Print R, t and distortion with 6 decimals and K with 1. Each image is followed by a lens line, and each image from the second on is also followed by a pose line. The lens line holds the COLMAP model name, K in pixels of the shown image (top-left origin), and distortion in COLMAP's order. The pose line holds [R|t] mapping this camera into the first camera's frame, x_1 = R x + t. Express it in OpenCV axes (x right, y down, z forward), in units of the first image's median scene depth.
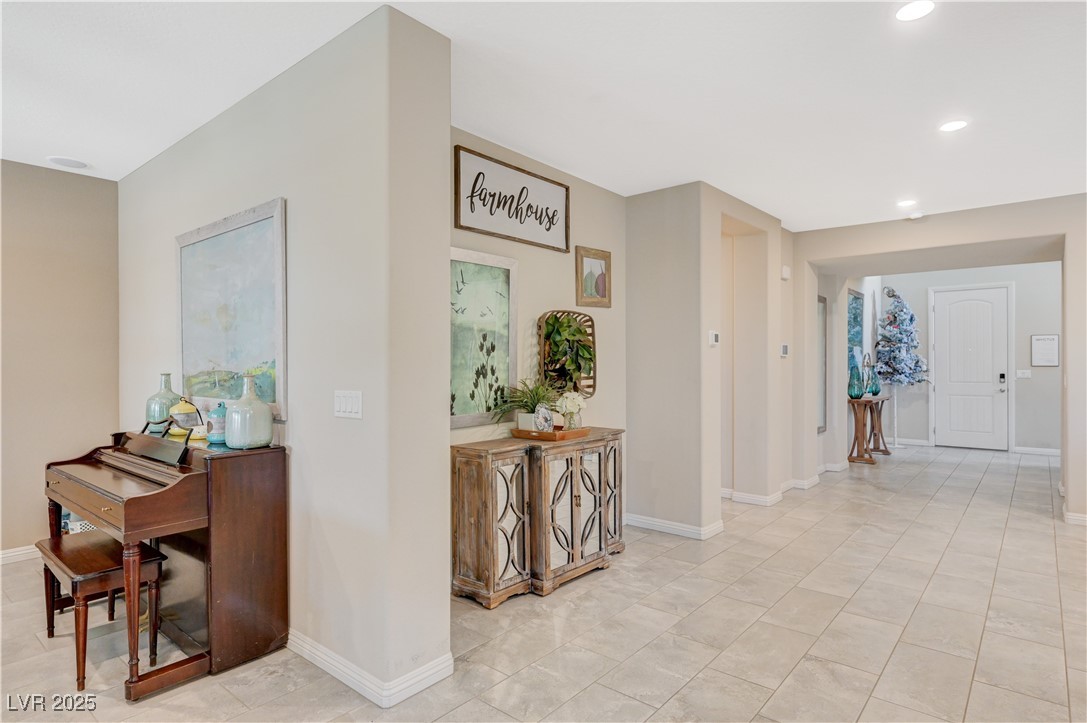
lens RADIAL K [[590.0, 0, 546.0], [0, 590.0, 361.6], [0, 0, 1]] dist [-0.003372, 0.001438]
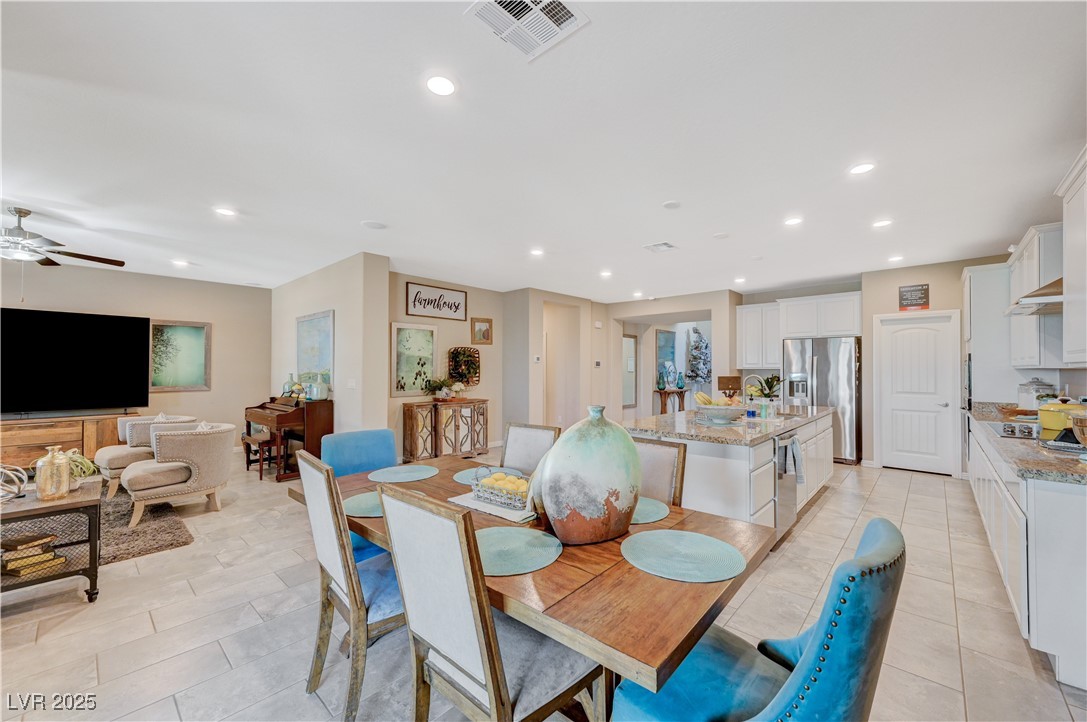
lens RADIAL K [[426.4, 0, 546.7], [0, 426.4, 364.5], [0, 0, 1]] dist [0.001450, 0.000021]
pose [[0.999216, 0.002521, -0.039514, 0.456278], [-0.002979, 0.999929, -0.011521, -0.001274], [0.039482, 0.011630, 0.999153, -0.684727]]
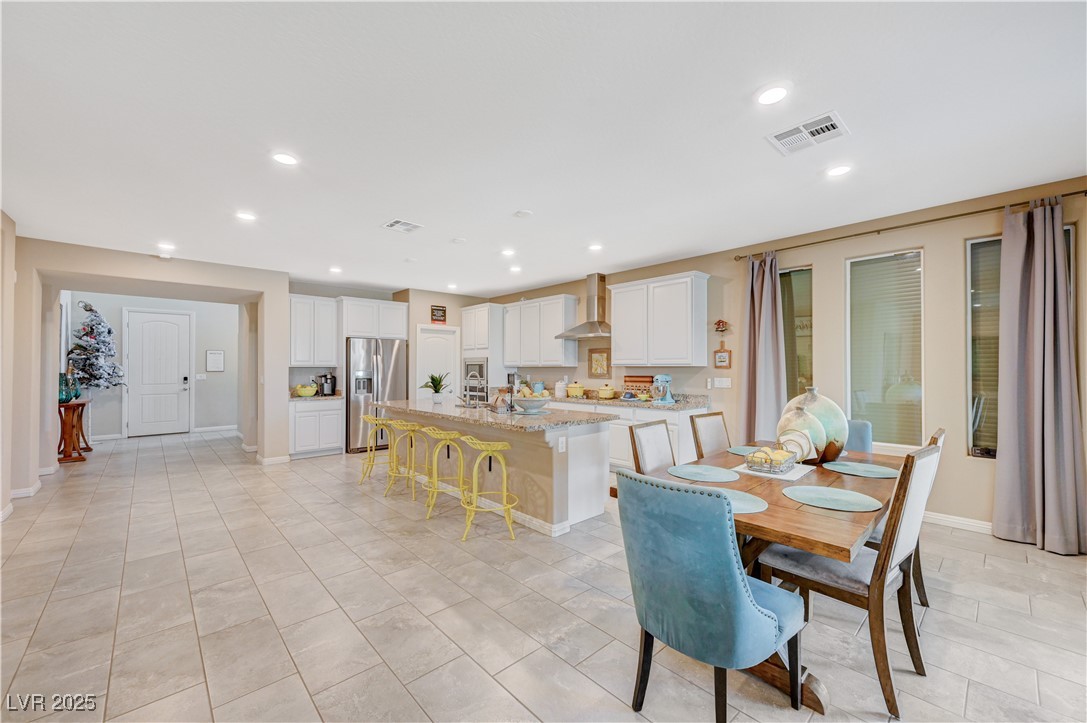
lens RADIAL K [[426.4, 0, 549.5], [0, 426.4, 363.9], [0, 0, 1]] dist [0.001450, 0.000021]
pose [[0.125553, 0.008525, 0.992050, -0.265862], [0.000724, 0.999962, -0.008685, -0.001597], [-0.992087, 0.001809, 0.125542, 0.056609]]
